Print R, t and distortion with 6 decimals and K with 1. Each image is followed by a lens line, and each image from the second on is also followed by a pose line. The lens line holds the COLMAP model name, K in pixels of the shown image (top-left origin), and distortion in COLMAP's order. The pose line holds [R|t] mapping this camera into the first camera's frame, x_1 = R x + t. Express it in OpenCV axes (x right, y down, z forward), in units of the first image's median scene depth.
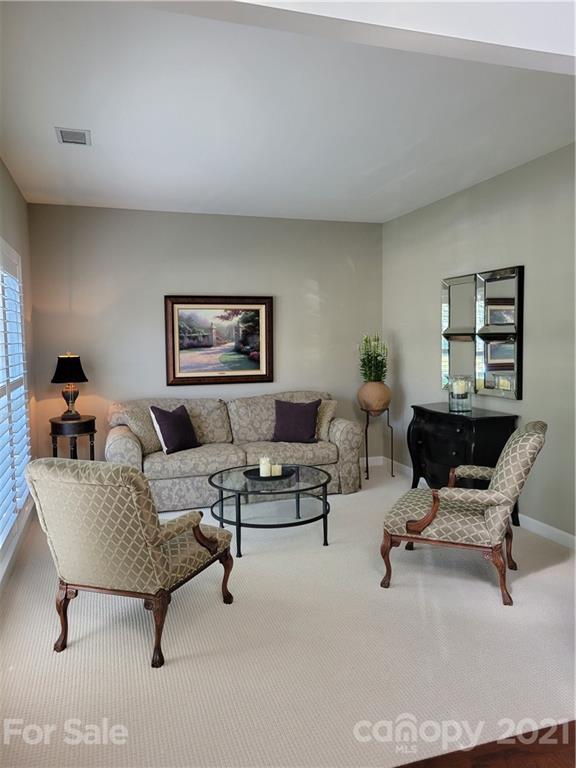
lens RADIAL K [[566.9, 0, 287.1], [0, 566.9, 368.0], [0, 0, 1]] dist [0.031455, 0.002243]
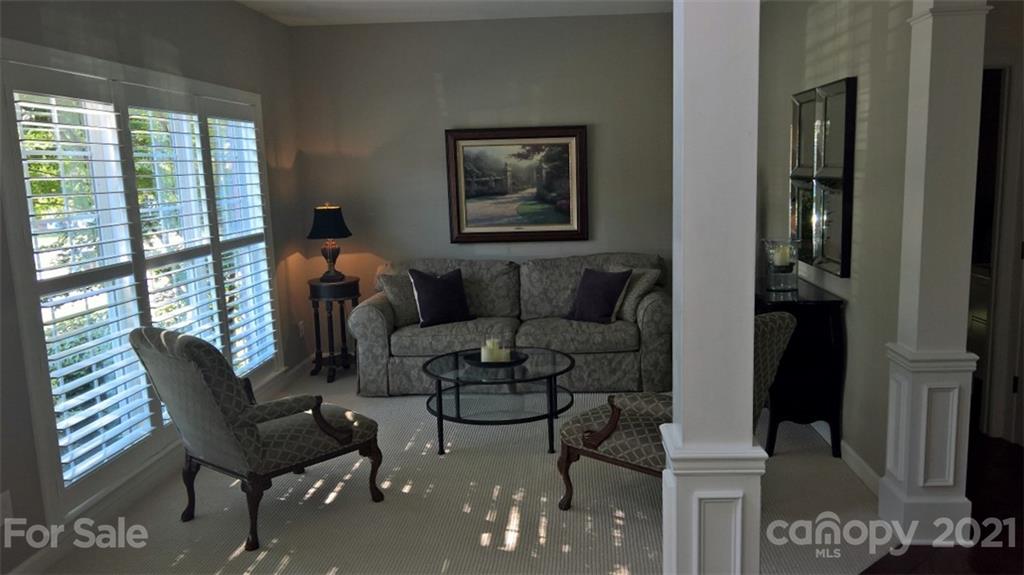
lens RADIAL K [[770.2, 0, 512.0], [0, 770.2, 287.5], [0, 0, 1]] dist [0.001181, -0.007062]
pose [[0.938464, 0.037386, -0.343347, 0.257324], [-0.002443, 0.994818, 0.101646, -0.018053], [0.345368, -0.094553, 0.933692, 0.000209]]
